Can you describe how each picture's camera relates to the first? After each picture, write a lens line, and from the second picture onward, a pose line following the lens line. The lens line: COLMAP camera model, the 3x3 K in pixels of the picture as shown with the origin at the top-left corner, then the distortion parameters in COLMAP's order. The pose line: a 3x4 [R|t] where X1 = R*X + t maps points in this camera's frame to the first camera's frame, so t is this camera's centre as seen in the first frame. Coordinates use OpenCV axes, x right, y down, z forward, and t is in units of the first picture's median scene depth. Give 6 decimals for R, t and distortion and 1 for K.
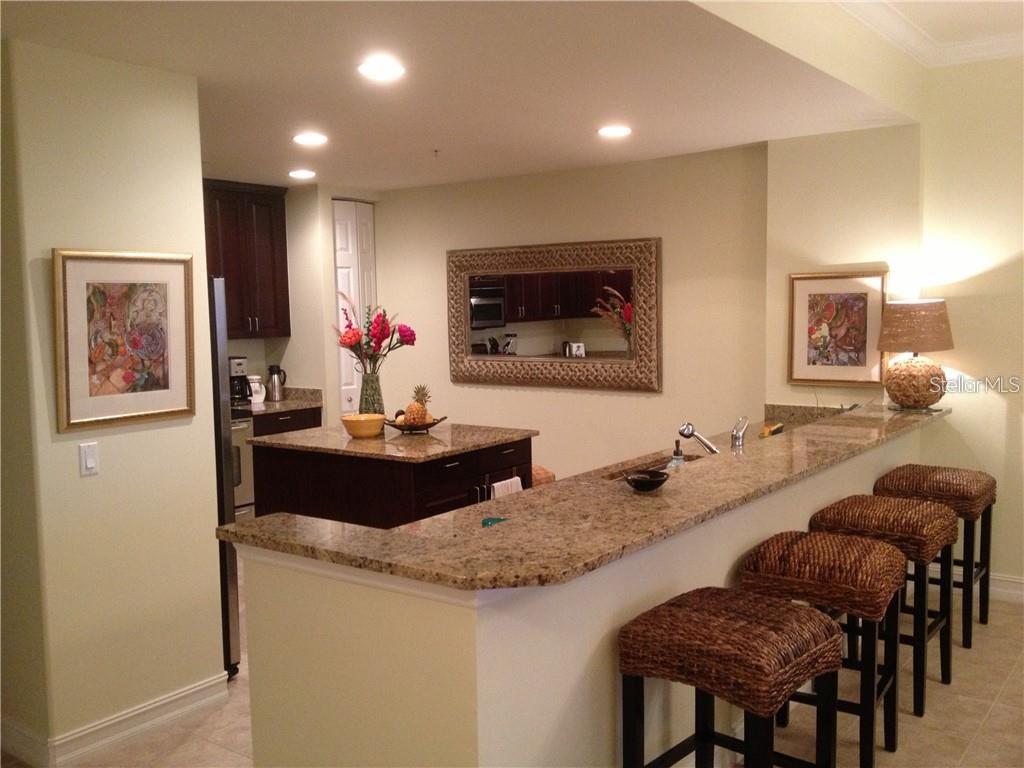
lens RADIAL K [[958.7, 0, 511.8], [0, 958.7, 384.1], [0, 0, 1]] dist [0.095445, 0.000000]
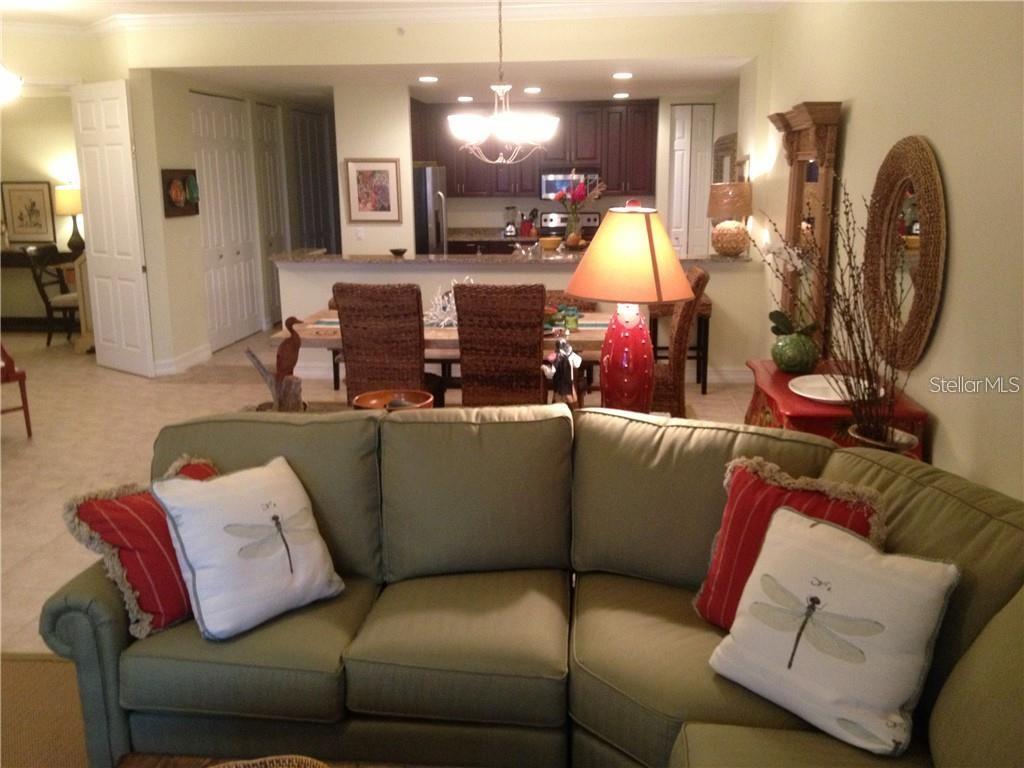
lens RADIAL K [[958.7, 0, 511.6], [0, 958.7, 384.8], [0, 0, 1]] dist [0.095445, 0.000000]
pose [[0.486310, 0.210766, -0.847986, 2.168492], [-0.077284, 0.977045, 0.198521, -0.081105], [0.870362, -0.031007, 0.491436, -0.014709]]
